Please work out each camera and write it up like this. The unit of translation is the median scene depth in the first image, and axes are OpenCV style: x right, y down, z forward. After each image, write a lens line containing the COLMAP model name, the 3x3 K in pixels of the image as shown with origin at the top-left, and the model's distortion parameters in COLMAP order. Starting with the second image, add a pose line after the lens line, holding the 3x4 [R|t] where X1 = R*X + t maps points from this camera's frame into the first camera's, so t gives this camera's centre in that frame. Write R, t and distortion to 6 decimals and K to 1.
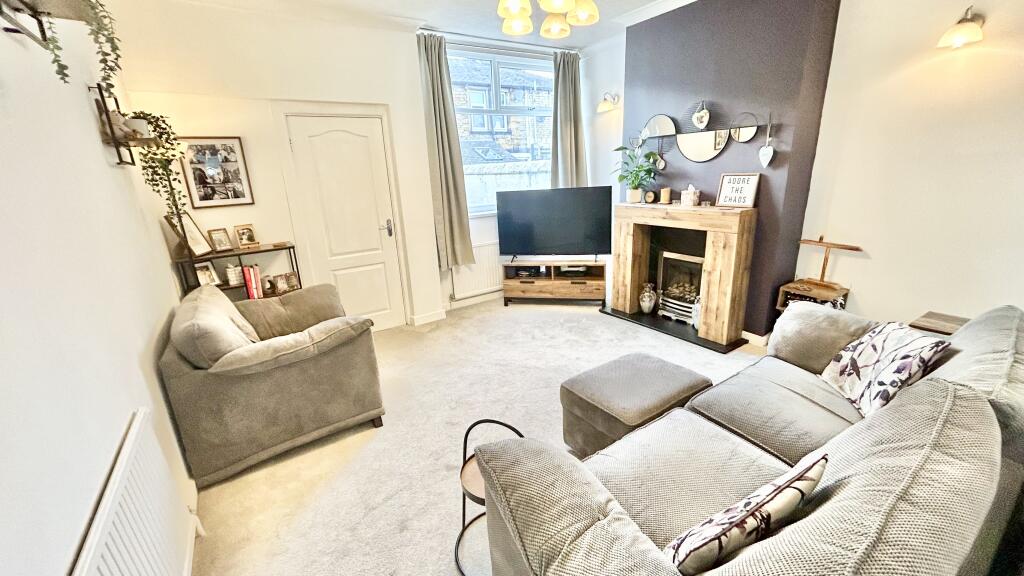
lens RADIAL K [[412.9, 0, 512.0], [0, 412.9, 288.0], [0, 0, 1]] dist [0.001566, 0.000367]
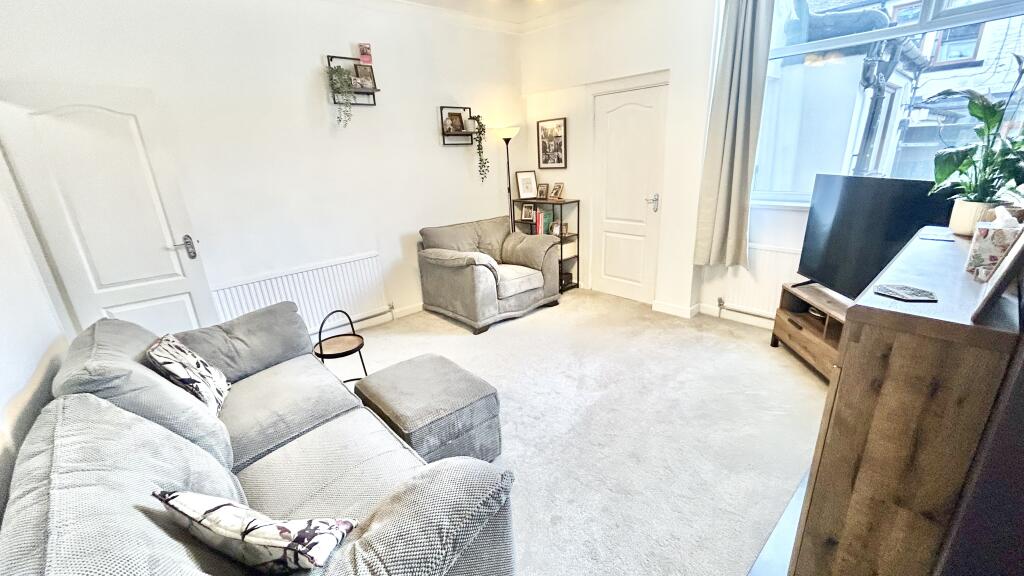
lens RADIAL K [[412.9, 0, 512.0], [0, 412.9, 288.0], [0, 0, 1]] dist [0.001566, 0.000367]
pose [[0.142778, 0.345061, -0.927657, 0.747345], [-0.236815, 0.921946, 0.306488, -0.215762], [0.961006, 0.175924, 0.213349, 0.616480]]
